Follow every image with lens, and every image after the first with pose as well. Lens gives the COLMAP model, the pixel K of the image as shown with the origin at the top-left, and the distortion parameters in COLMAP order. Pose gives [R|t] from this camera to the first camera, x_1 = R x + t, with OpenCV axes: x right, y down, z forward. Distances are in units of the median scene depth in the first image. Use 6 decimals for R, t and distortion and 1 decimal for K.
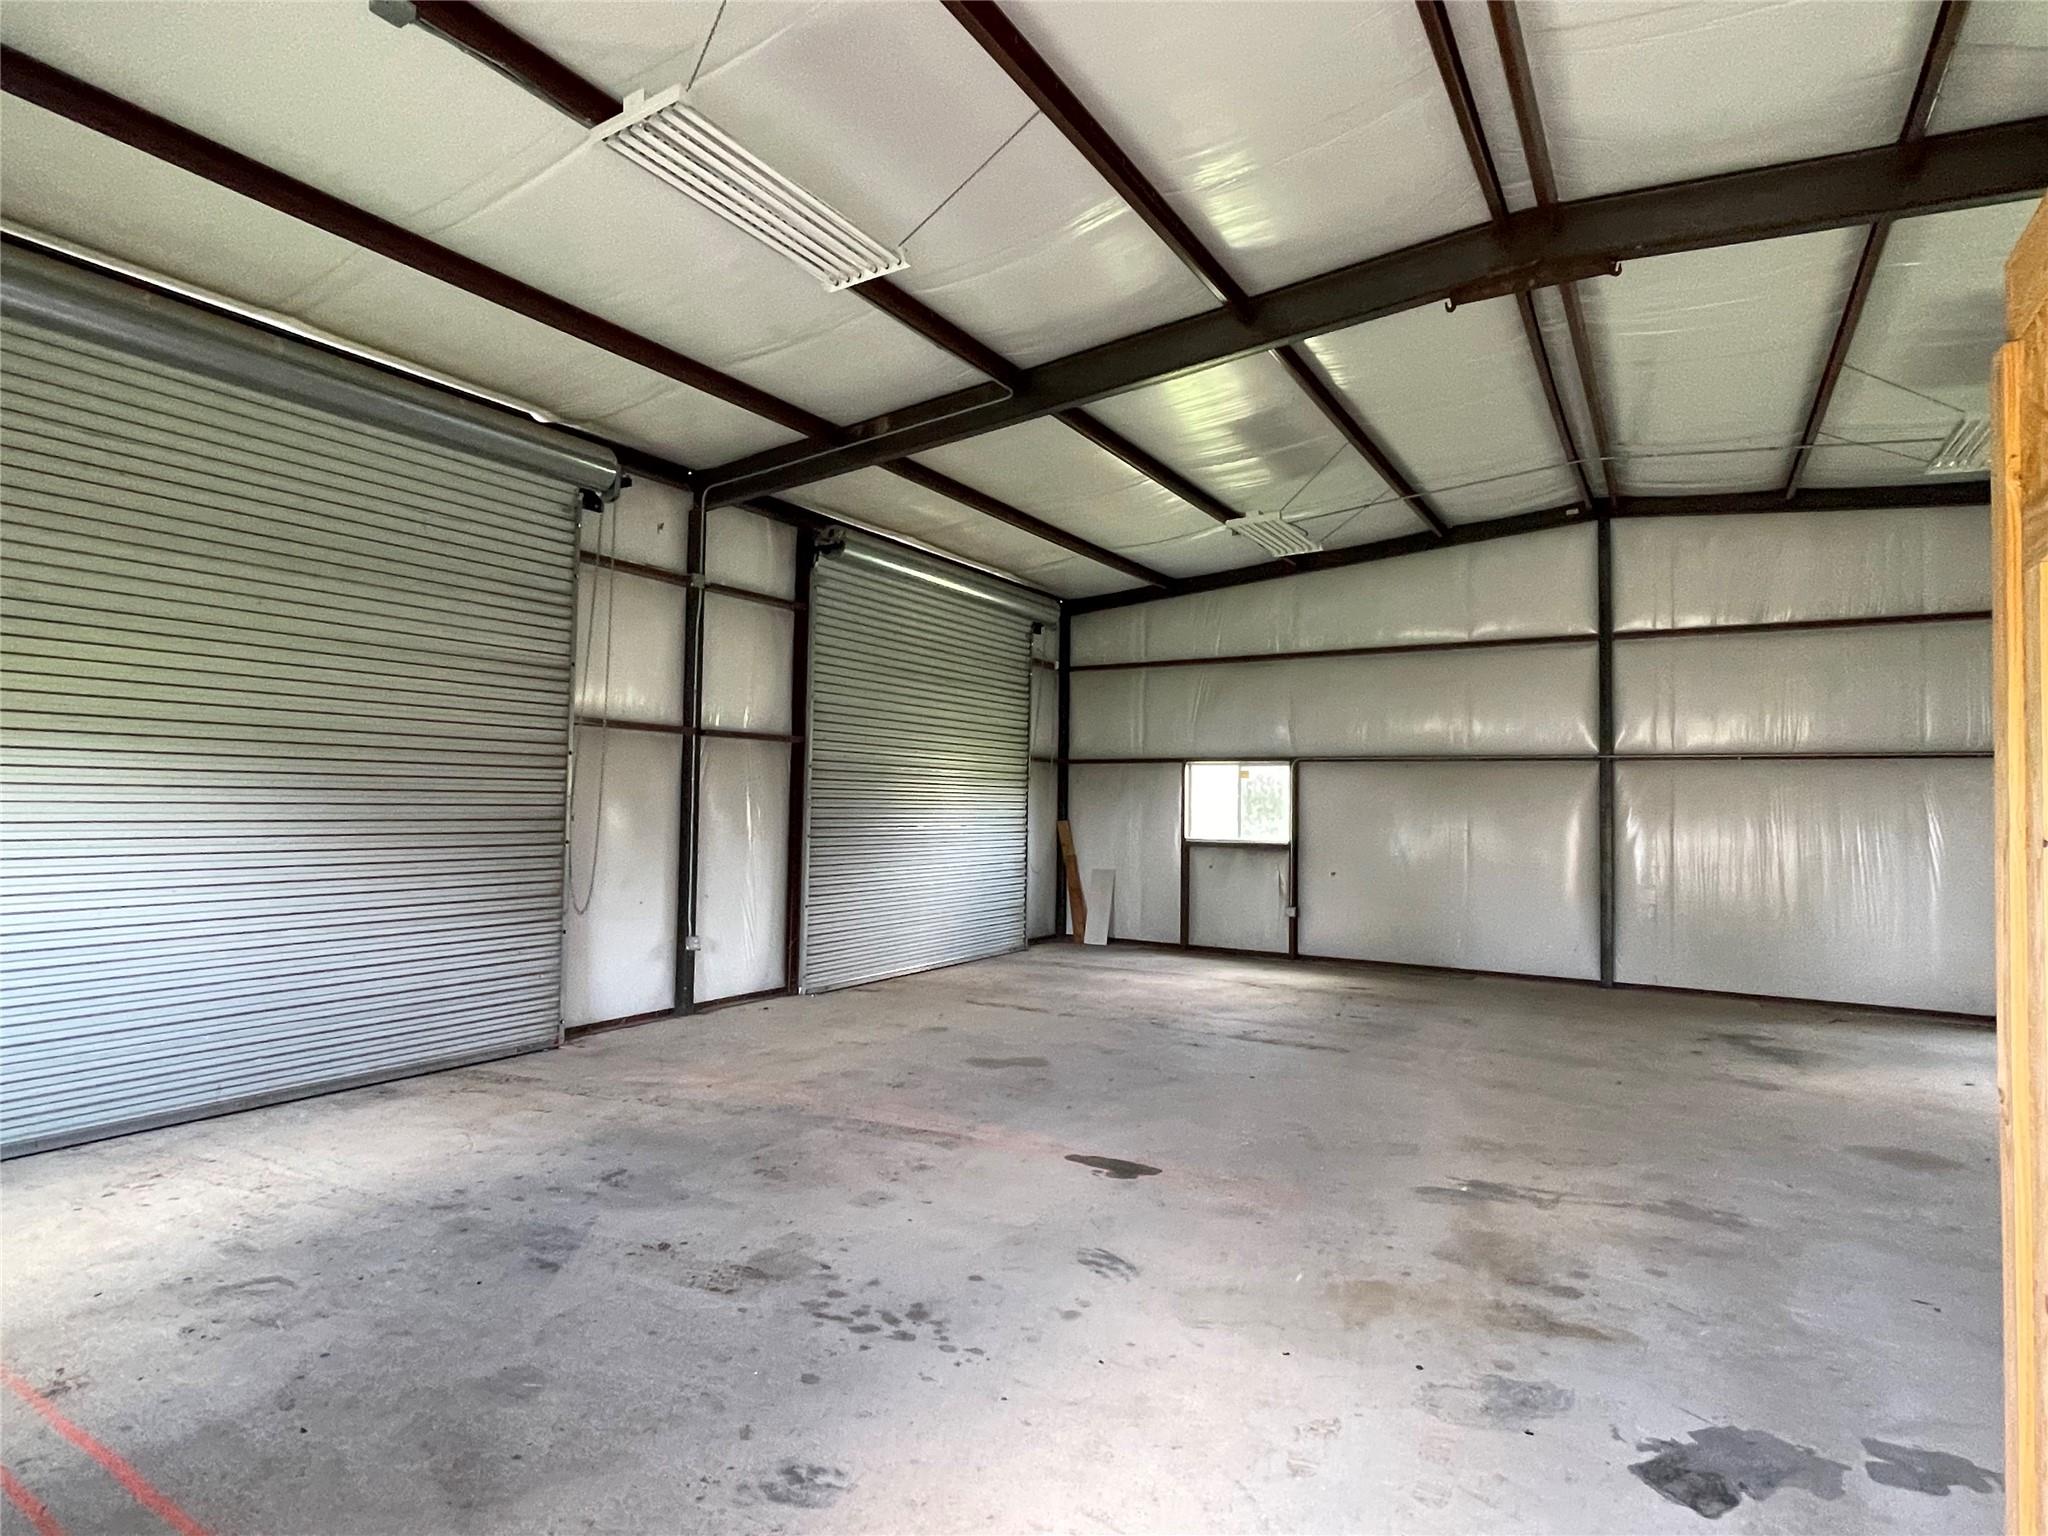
lens RADIAL K [[1094.6, 0, 1011.0], [0, 1094.6, 756.5], [0, 0, 1]] dist [-0.007042, 0.001244]
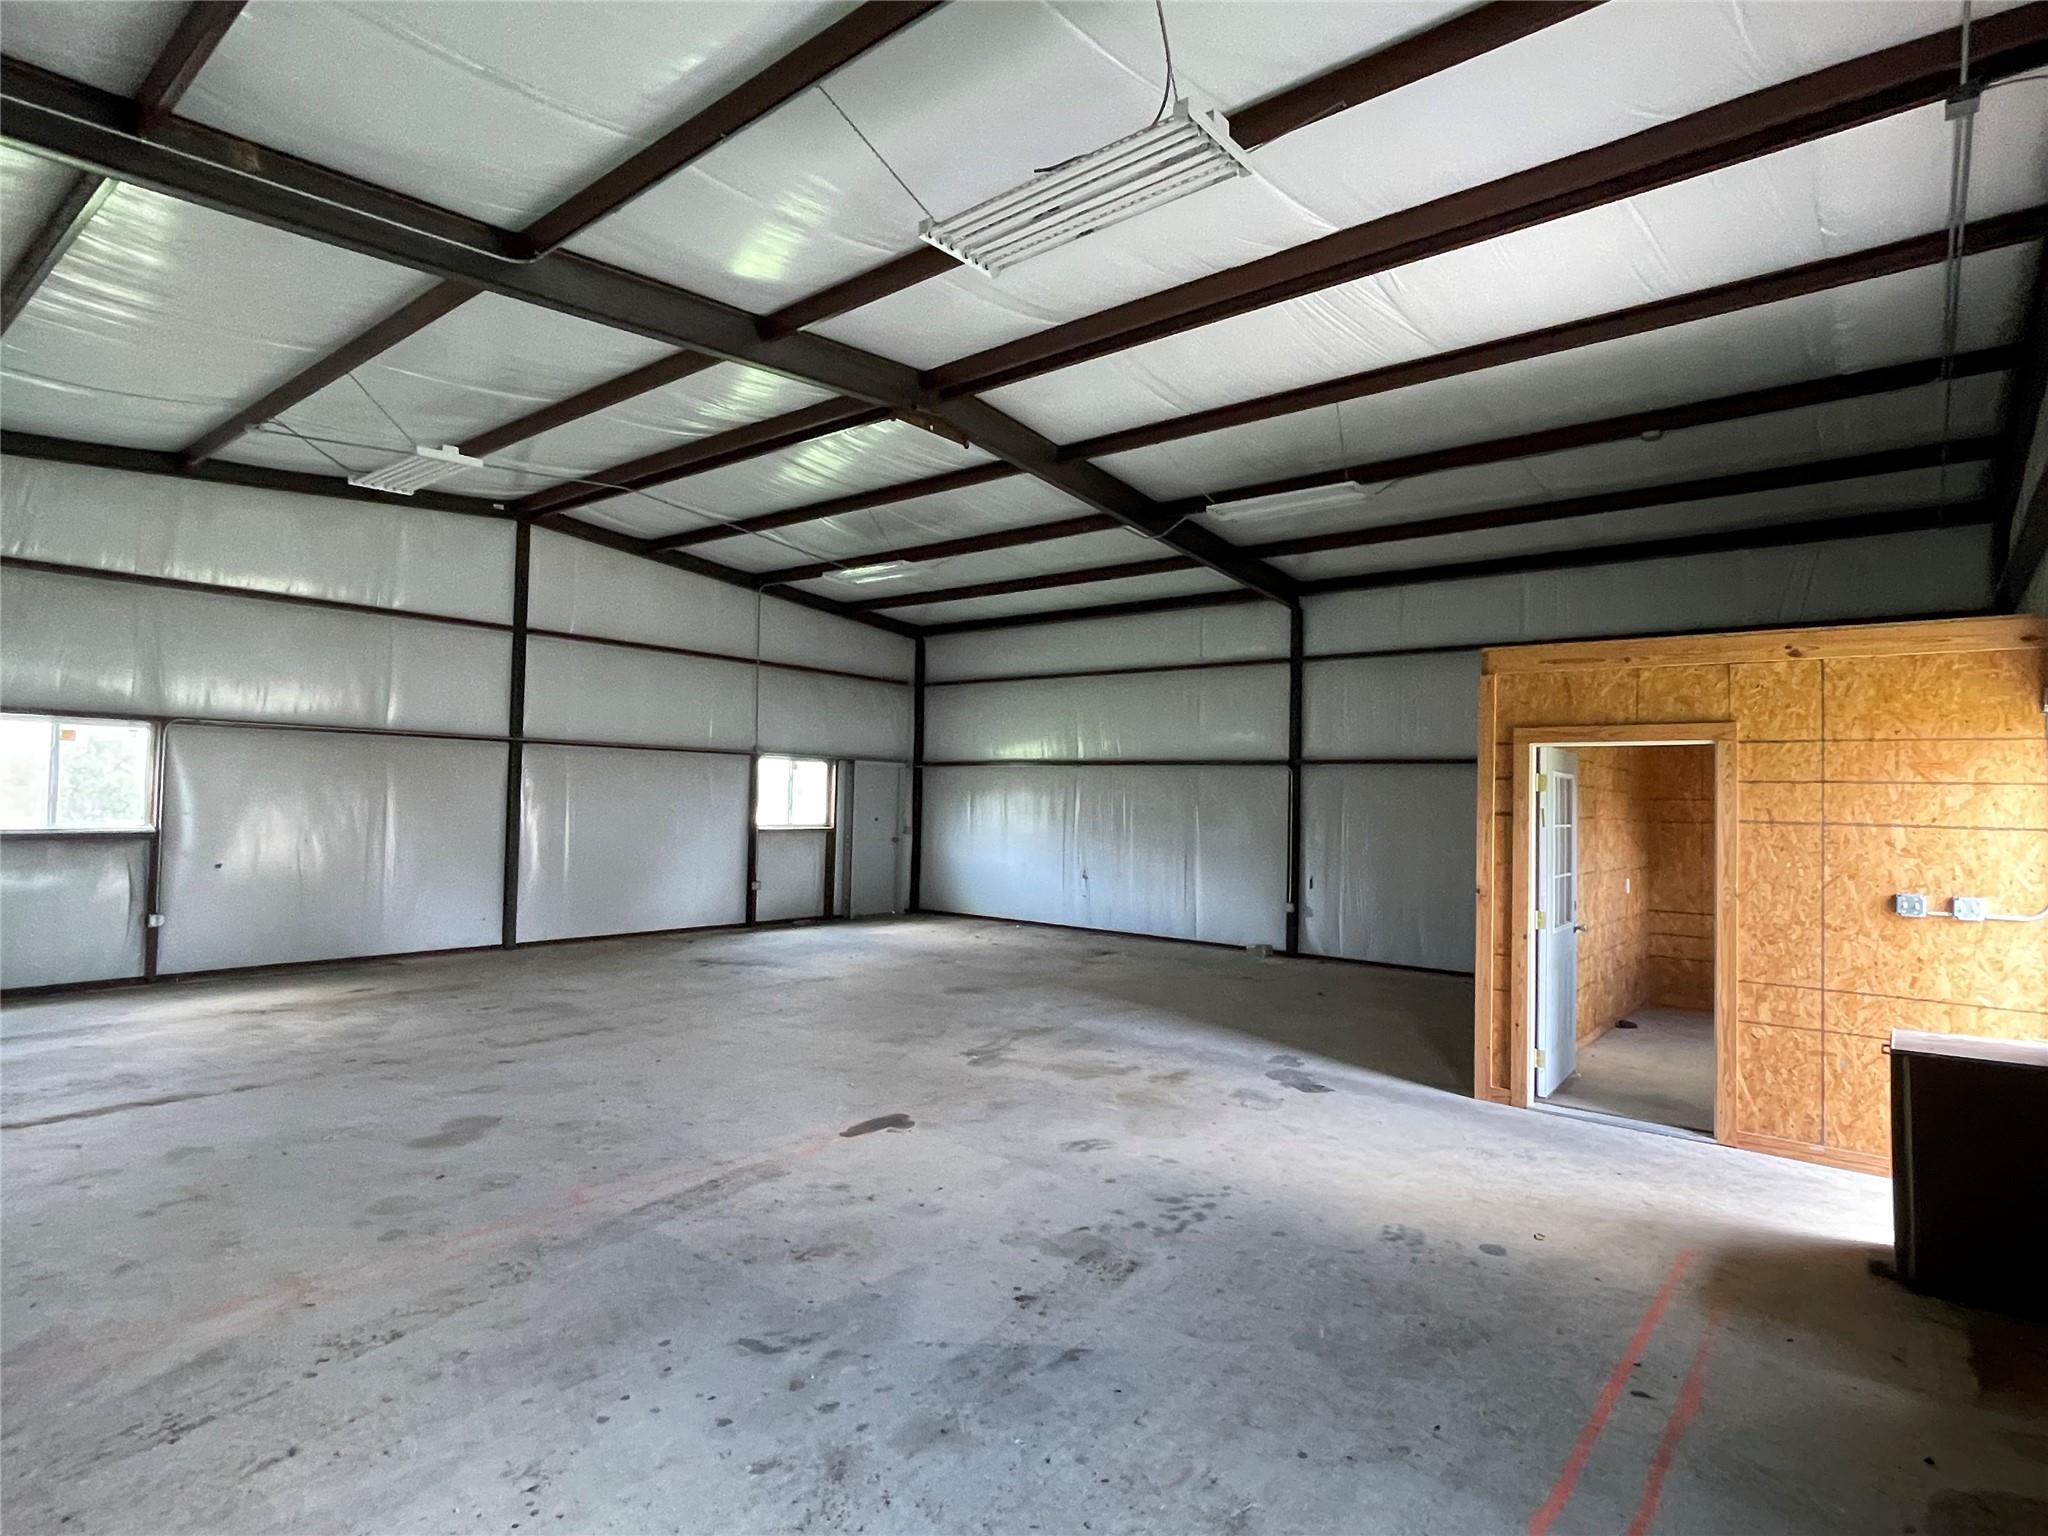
lens RADIAL K [[1094.6, 0, 1012.6], [0, 1094.6, 772.8], [0, 0, 1]] dist [-0.007042, 0.001244]
pose [[0.128758, 0.008733, 0.991638, -1.146395], [-0.060454, 0.998171, -0.000941, 0.011808], [-0.989832, -0.059828, 0.129050, 0.857883]]
